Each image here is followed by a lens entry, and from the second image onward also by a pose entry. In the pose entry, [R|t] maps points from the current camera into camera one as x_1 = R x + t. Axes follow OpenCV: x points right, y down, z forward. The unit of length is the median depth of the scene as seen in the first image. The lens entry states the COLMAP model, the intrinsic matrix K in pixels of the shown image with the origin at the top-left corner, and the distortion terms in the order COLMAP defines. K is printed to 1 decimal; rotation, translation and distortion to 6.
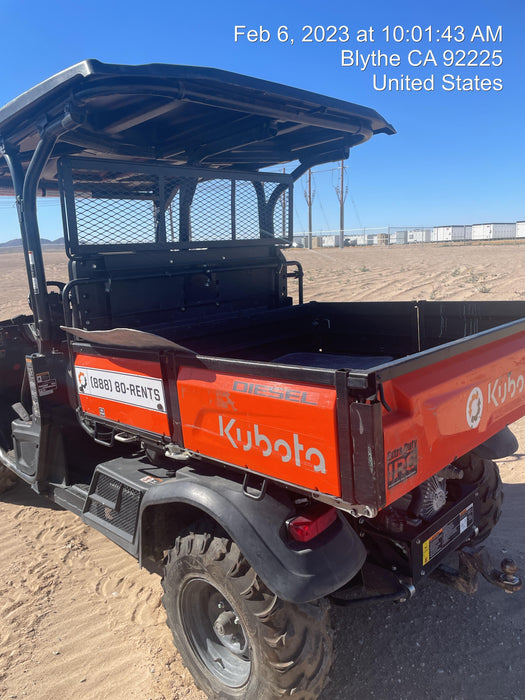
lens RADIAL K [[539.3, 0, 262.5], [0, 539.3, 350.0], [0, 0, 1]] dist [0.005625, 0.000613]
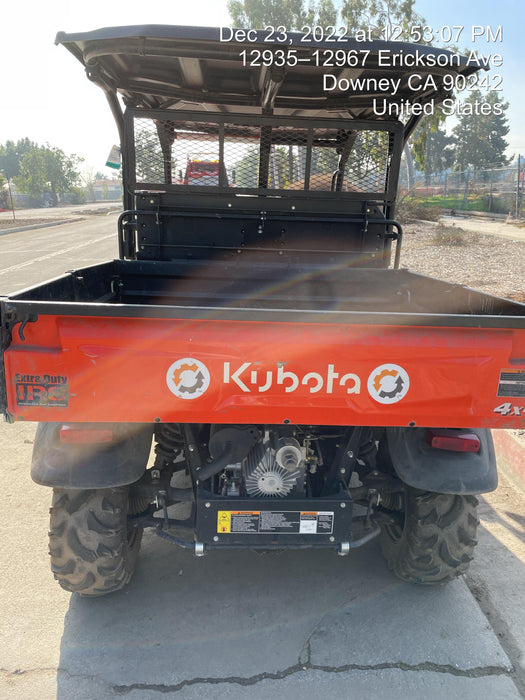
lens RADIAL K [[515.2, 0, 261.0], [0, 515.2, 357.8], [0, 0, 1]] dist [0.068431, 0.000179]
pose [[0.743151, 0.270888, -0.611839, 0.751591], [-0.202621, 0.962561, 0.180060, -0.085151], [0.637708, -0.009840, 0.770215, 0.281609]]
